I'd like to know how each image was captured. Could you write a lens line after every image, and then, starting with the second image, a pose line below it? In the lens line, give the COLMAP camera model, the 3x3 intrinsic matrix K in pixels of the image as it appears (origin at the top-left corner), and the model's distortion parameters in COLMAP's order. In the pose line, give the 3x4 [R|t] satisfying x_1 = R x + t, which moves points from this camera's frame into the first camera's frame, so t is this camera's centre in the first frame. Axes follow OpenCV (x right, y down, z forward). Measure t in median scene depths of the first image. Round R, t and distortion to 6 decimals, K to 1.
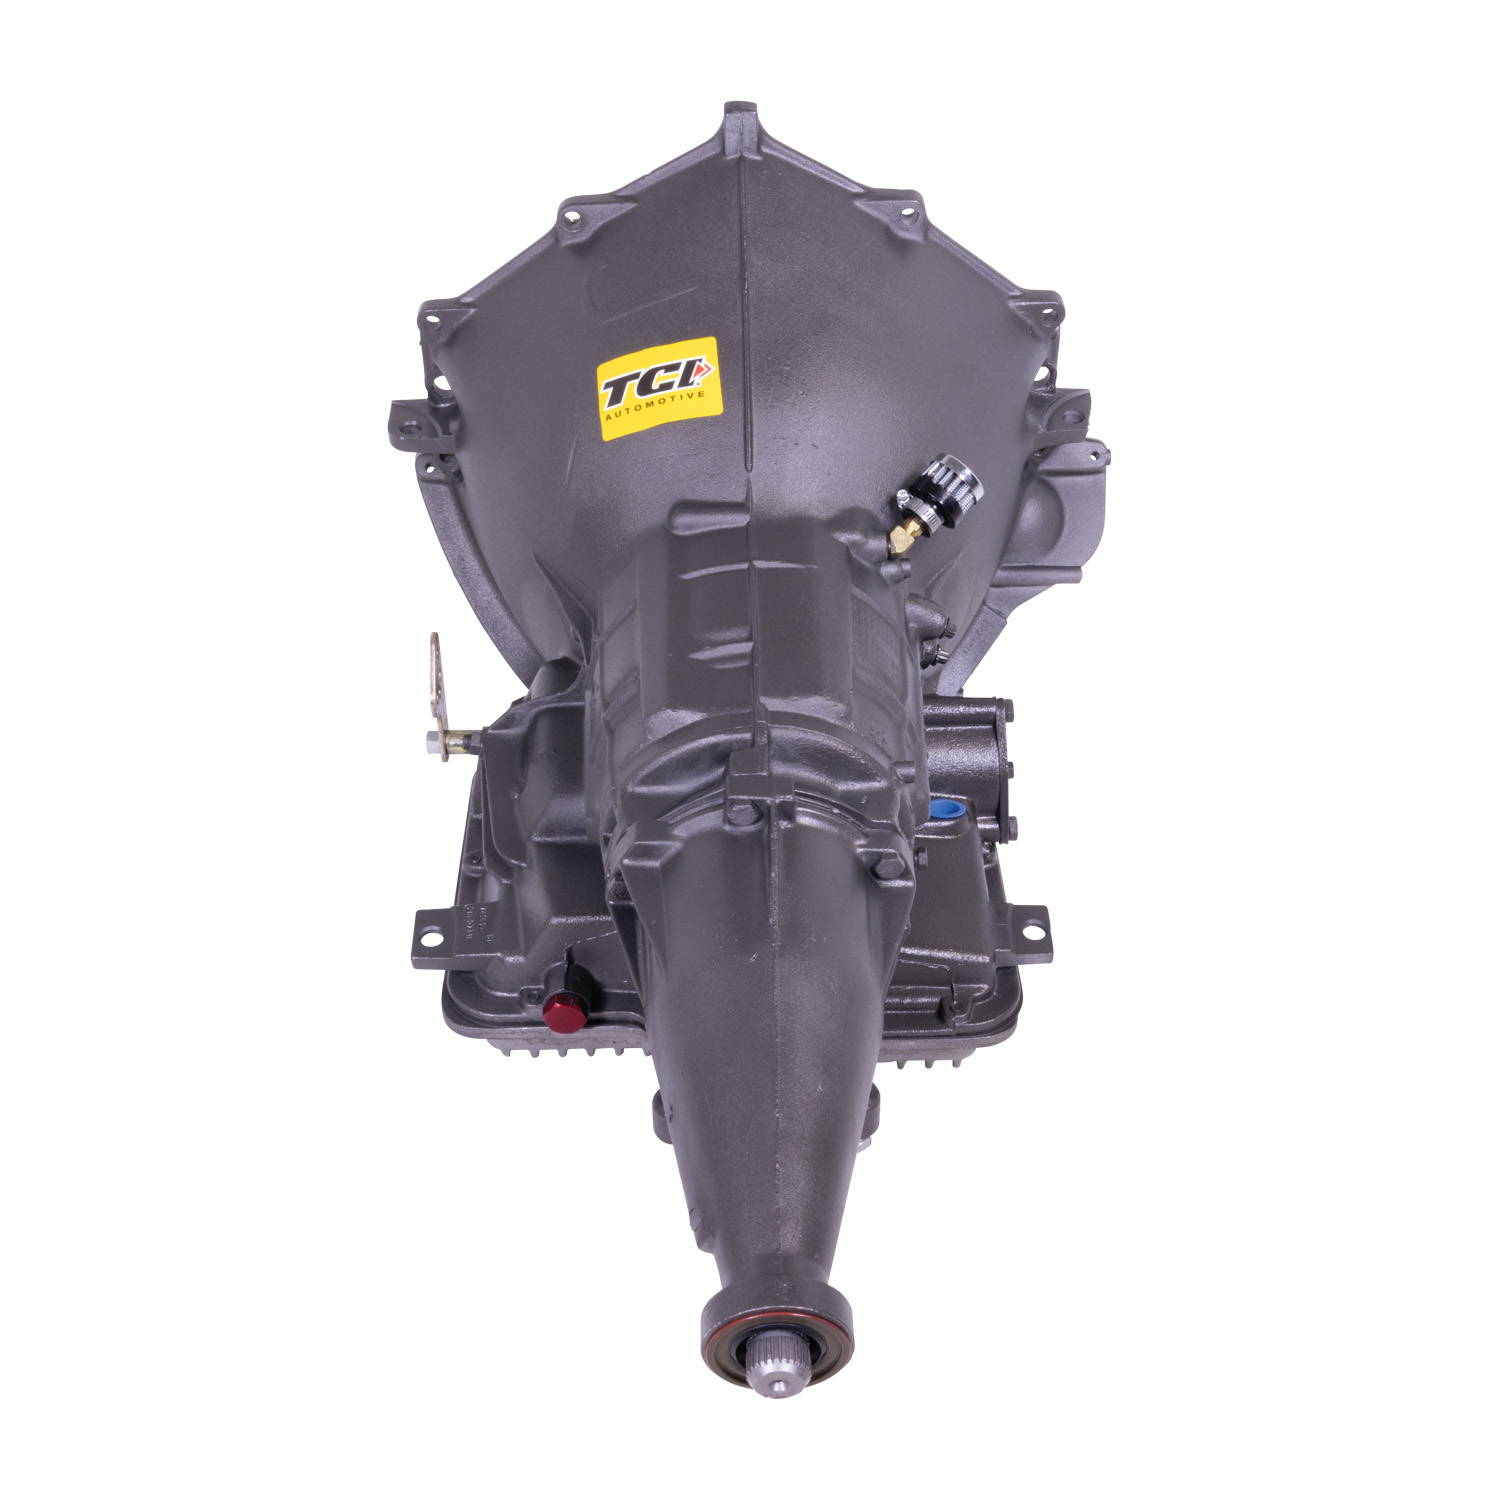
lens RADIAL K [[2071.8, 0, 752.2], [0, 2071.8, 745.8], [0, 0, 1]] dist [-0.111913, 0.000000]
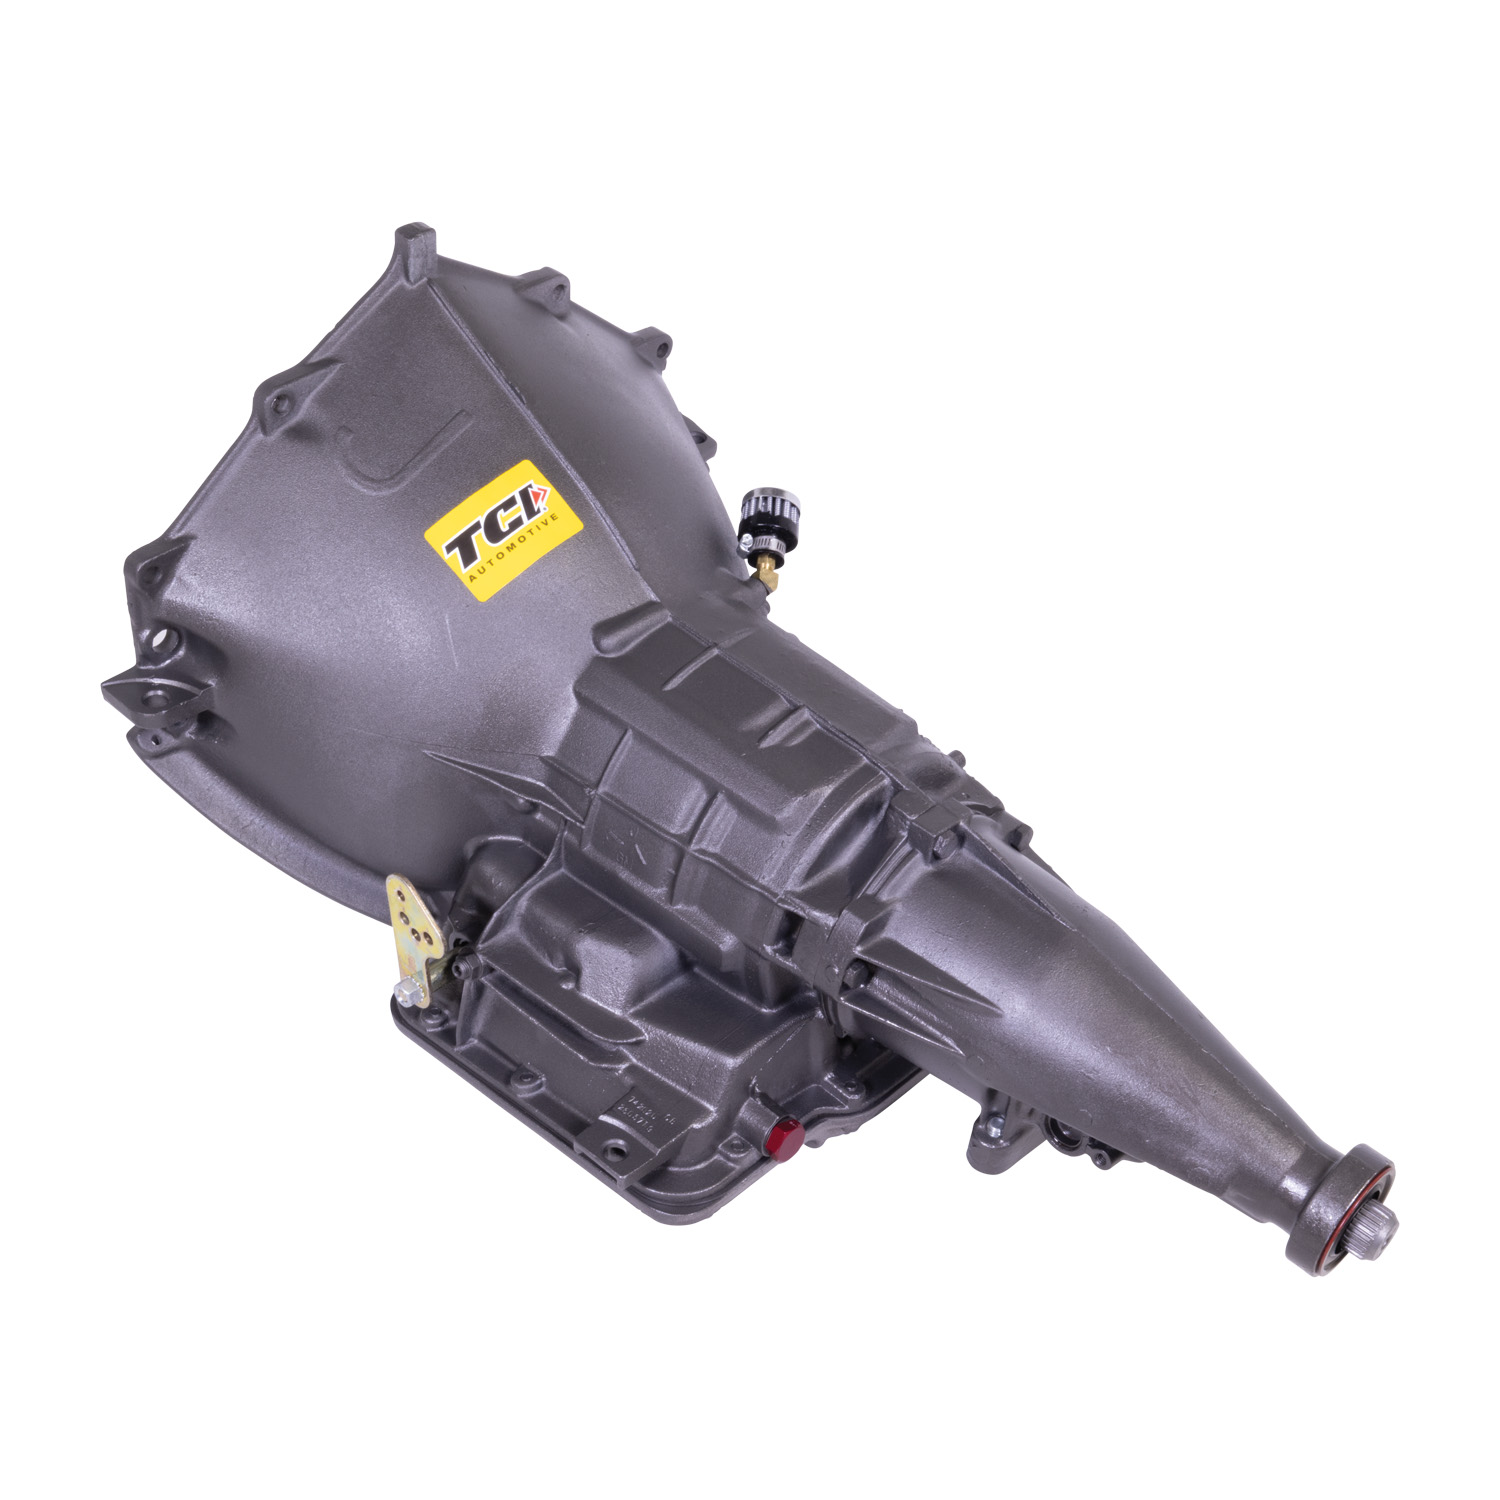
lens RADIAL K [[2071.8, 0, 754.5], [0, 2071.8, 760.4], [0, 0, 1]] dist [-0.111913, 0.000000]
pose [[0.711587, -0.419634, 0.563517, -0.540382], [0.424698, 0.895835, 0.130809, -0.153929], [-0.559710, 0.146242, 0.815682, 0.183545]]
